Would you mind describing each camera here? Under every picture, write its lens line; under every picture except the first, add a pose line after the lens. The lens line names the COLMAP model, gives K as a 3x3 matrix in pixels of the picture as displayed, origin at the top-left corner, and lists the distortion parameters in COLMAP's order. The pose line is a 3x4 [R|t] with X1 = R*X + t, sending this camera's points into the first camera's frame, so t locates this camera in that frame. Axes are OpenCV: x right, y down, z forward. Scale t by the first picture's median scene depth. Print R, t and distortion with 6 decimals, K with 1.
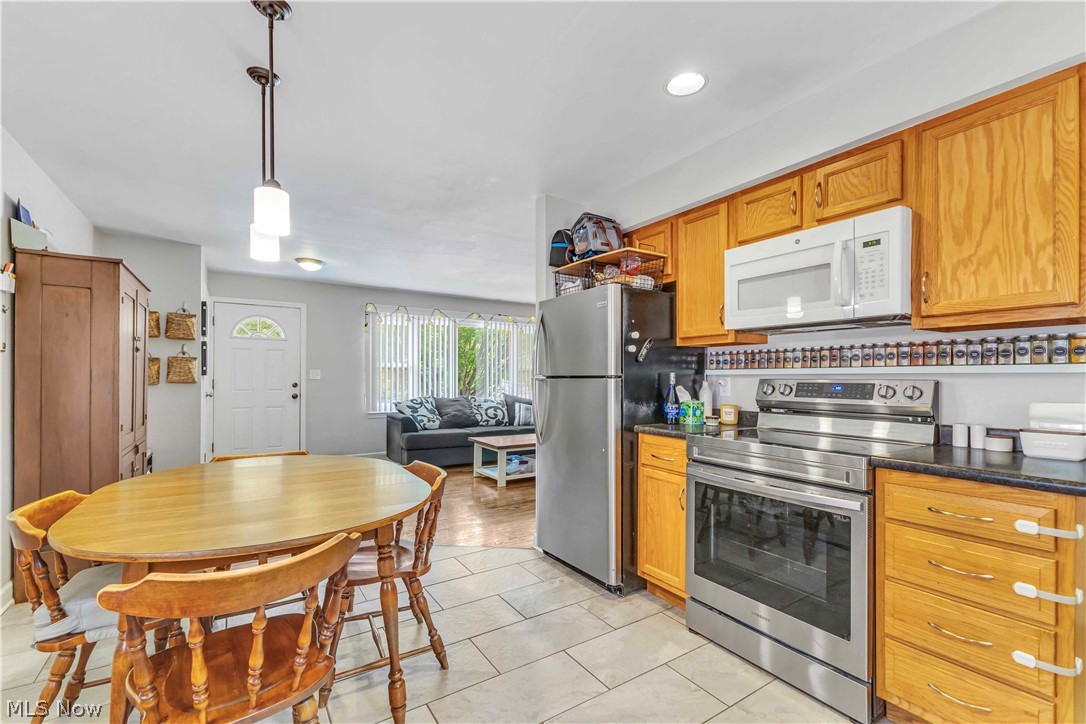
lens RADIAL K [[471.4, 0, 538.6], [0, 471.4, 372.0], [0, 0, 1]] dist [0.005141, -0.000122]
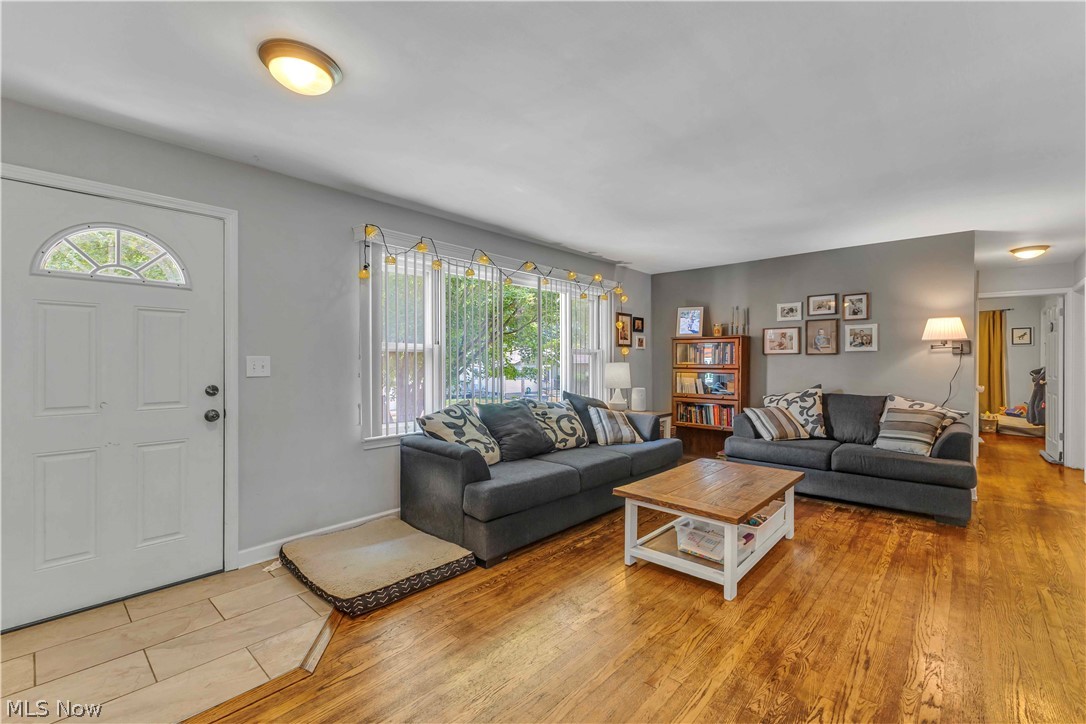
lens RADIAL K [[471.4, 0, 548.8], [0, 471.4, 361.5], [0, 0, 1]] dist [0.005141, -0.000122]
pose [[0.967065, -0.004897, 0.254482, -0.291705], [0.002023, 0.999931, 0.011555, -0.004045], [-0.254521, -0.010659, 0.967008, 0.440976]]
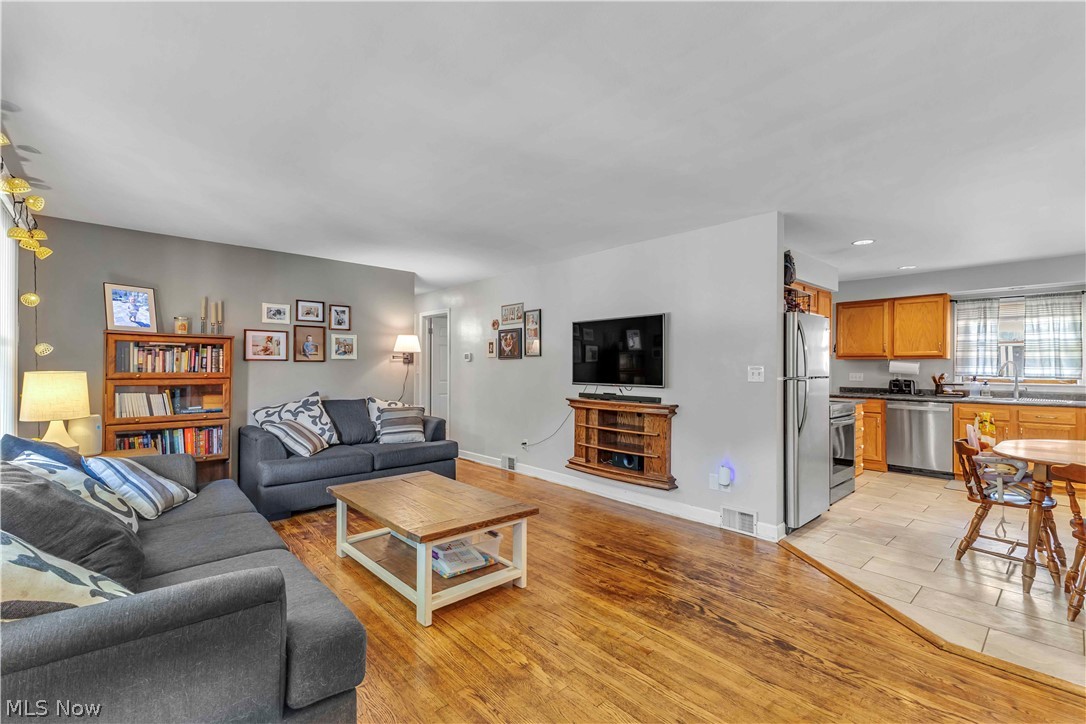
lens RADIAL K [[471.4, 0, 544.2], [0, 471.4, 362.7], [0, 0, 1]] dist [0.005141, -0.000122]
pose [[-0.160677, 0.004953, 0.986995, -0.469269], [-0.013255, 0.999886, -0.007176, -0.003434], [-0.986918, -0.014236, -0.160593, 0.816610]]
